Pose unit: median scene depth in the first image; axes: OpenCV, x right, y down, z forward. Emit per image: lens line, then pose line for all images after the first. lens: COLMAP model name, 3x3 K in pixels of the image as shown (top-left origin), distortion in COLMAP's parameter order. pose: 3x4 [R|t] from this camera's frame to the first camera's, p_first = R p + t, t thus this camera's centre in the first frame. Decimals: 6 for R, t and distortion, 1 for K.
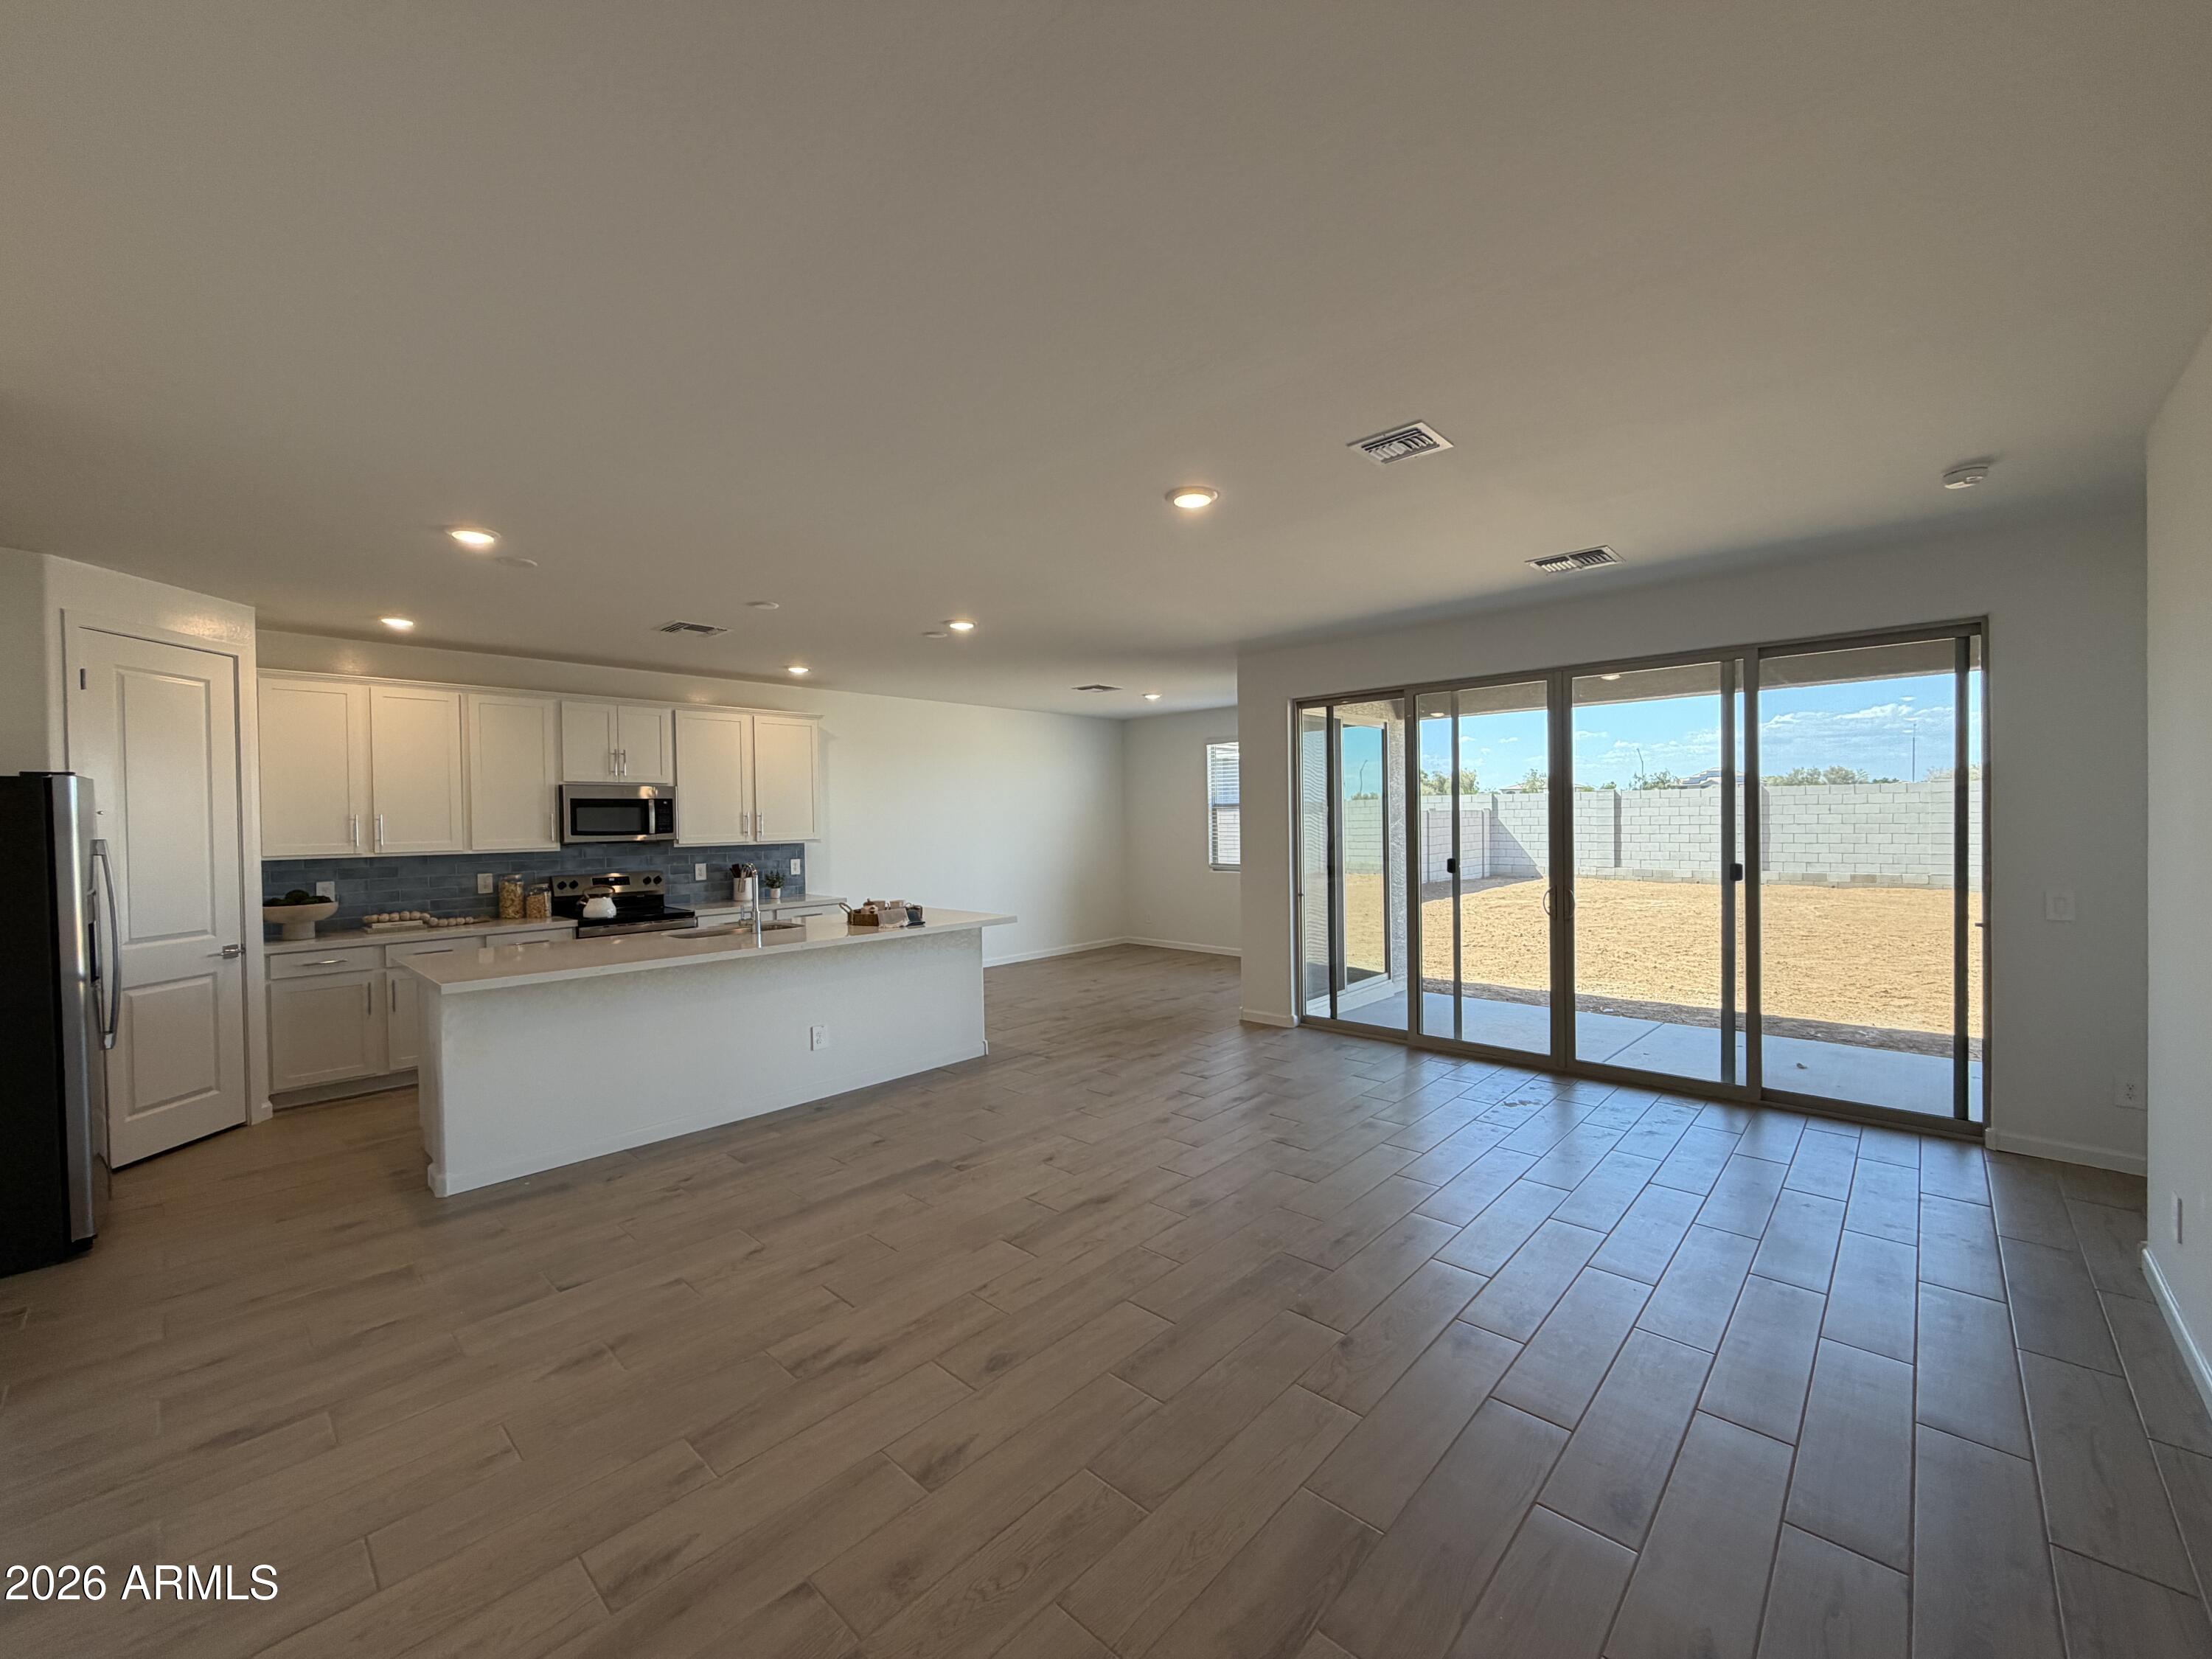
lens RADIAL K [[889.6, 0, 1098.8], [0, 889.6, 825.0], [0, 0, 1]] dist [0.002754, -0.000367]
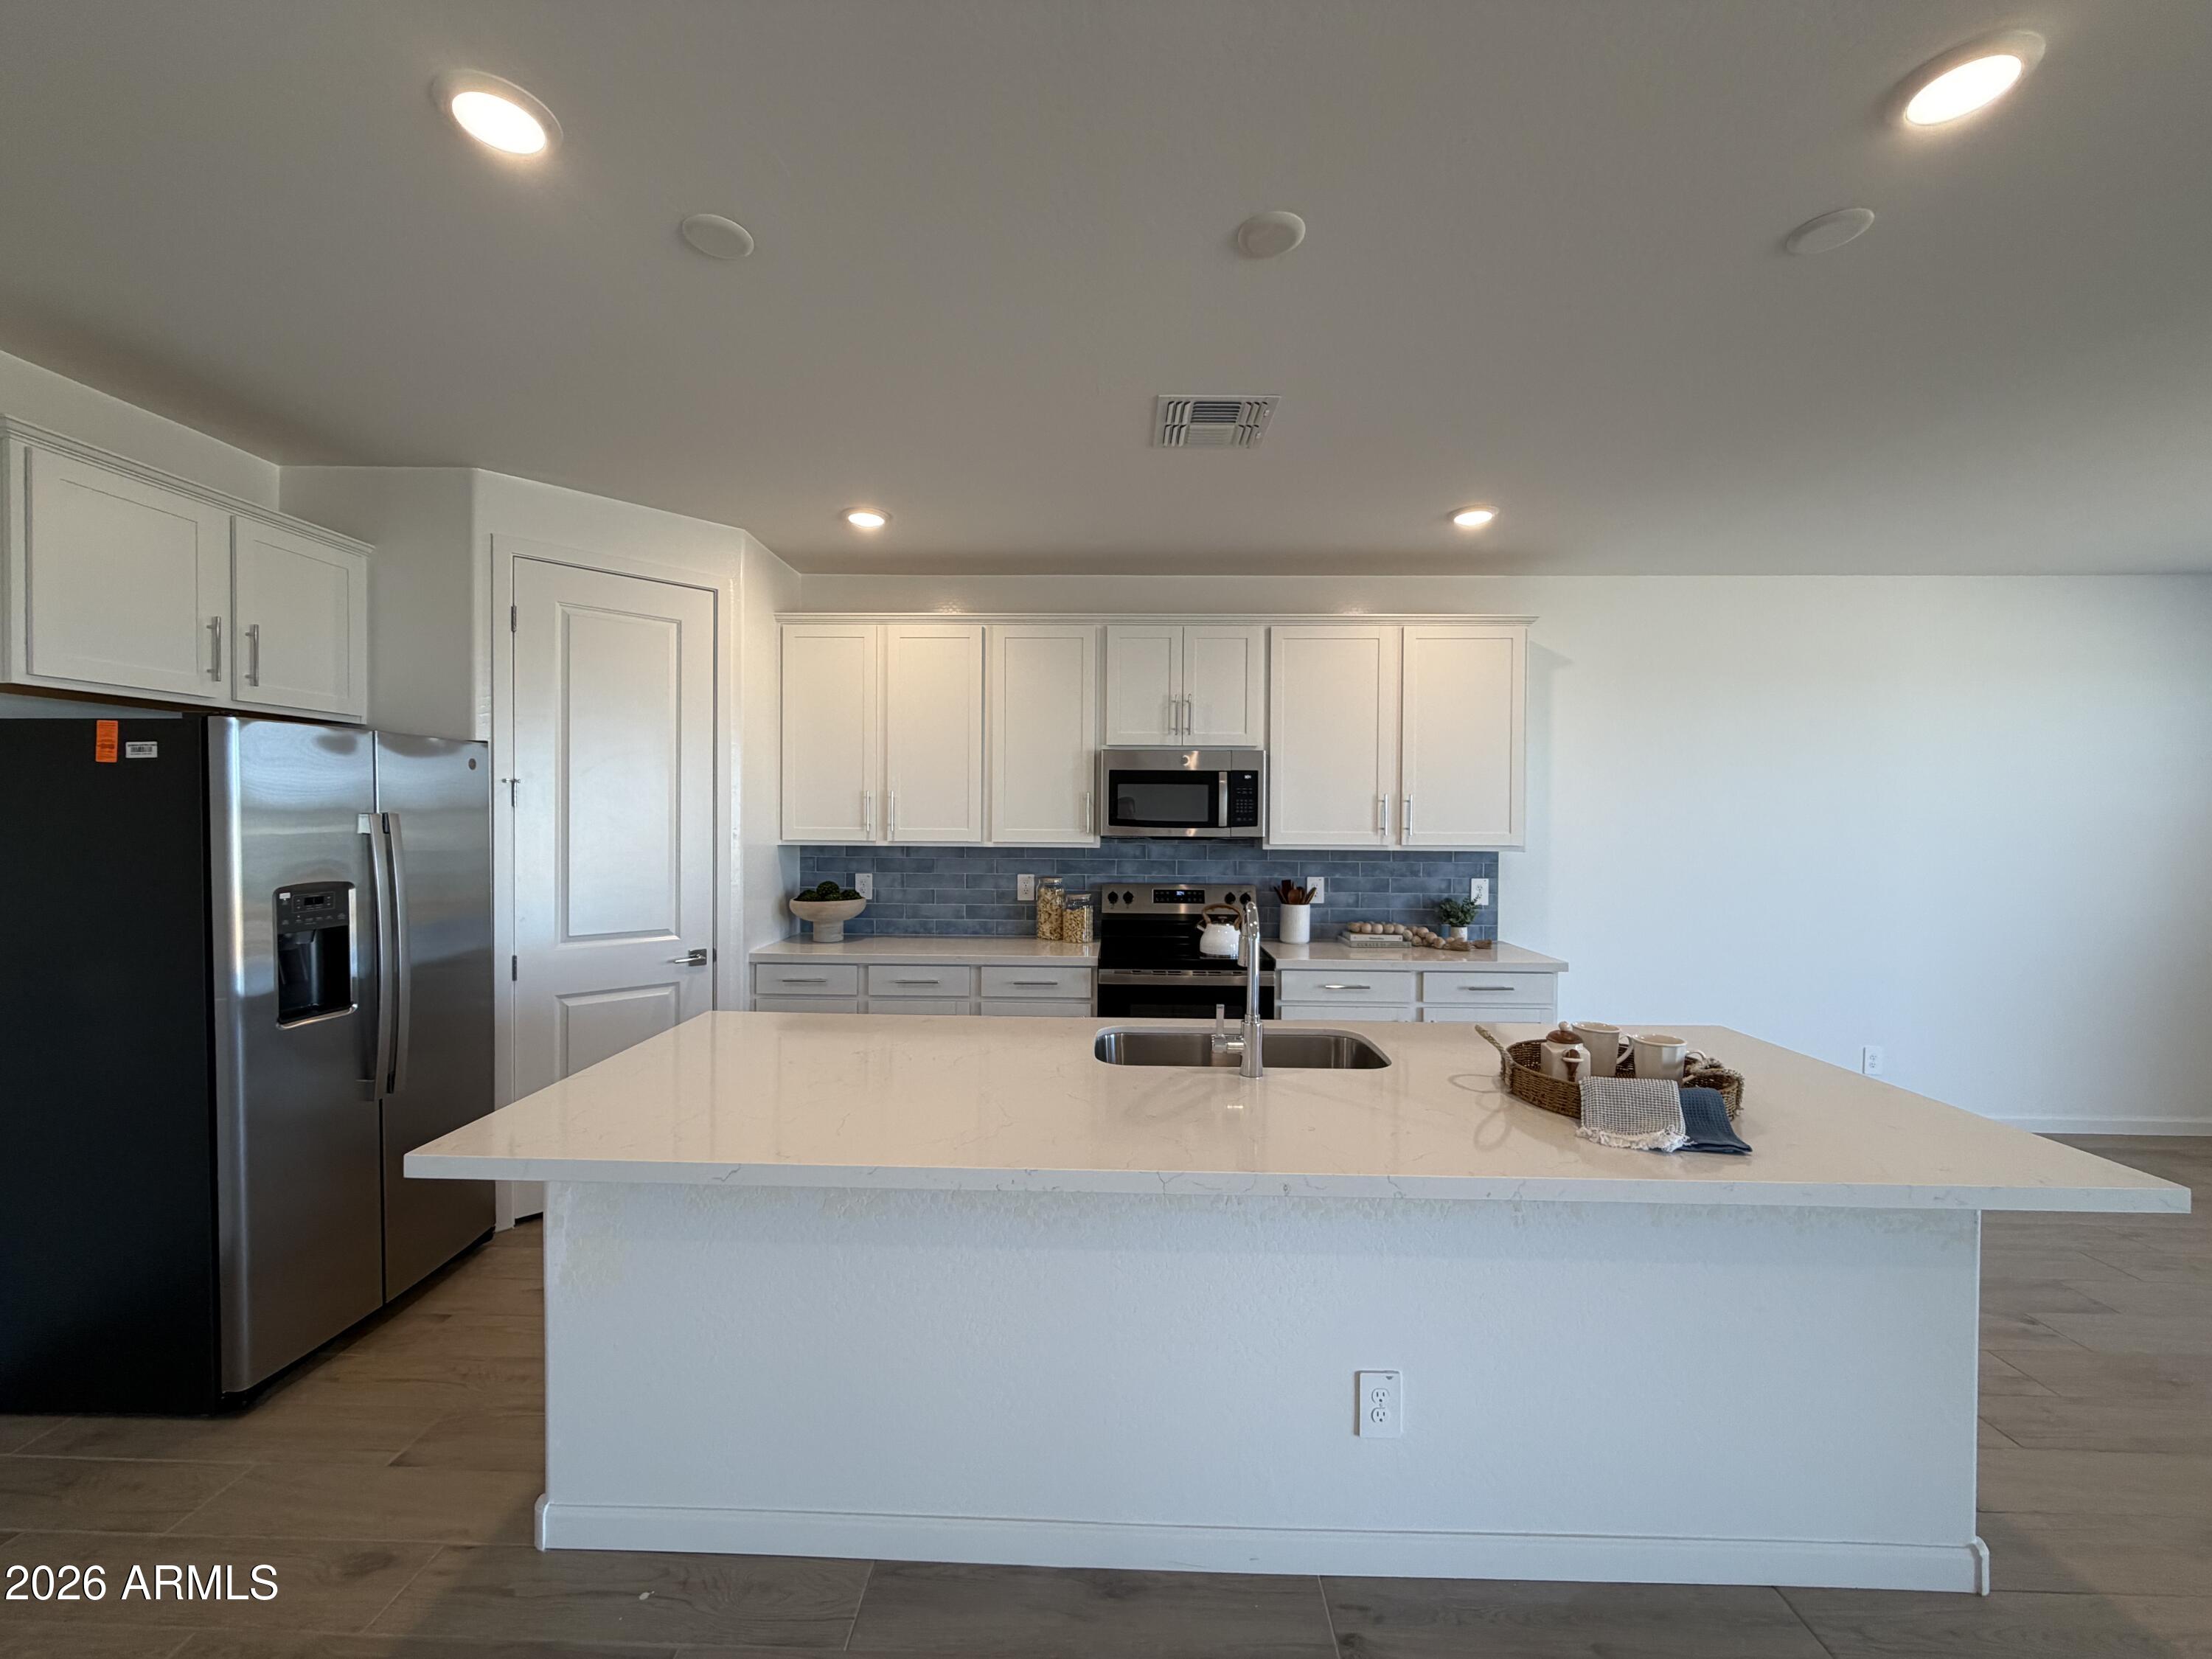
lens RADIAL K [[889.6, 0, 1088.5], [0, 889.6, 827.5], [0, 0, 1]] dist [0.002754, -0.000367]
pose [[0.666383, 0.028811, -0.745053, -0.105396], [-0.022703, 0.999574, 0.018347, 0.001255], [0.745264, 0.004689, 0.666753, 0.541092]]
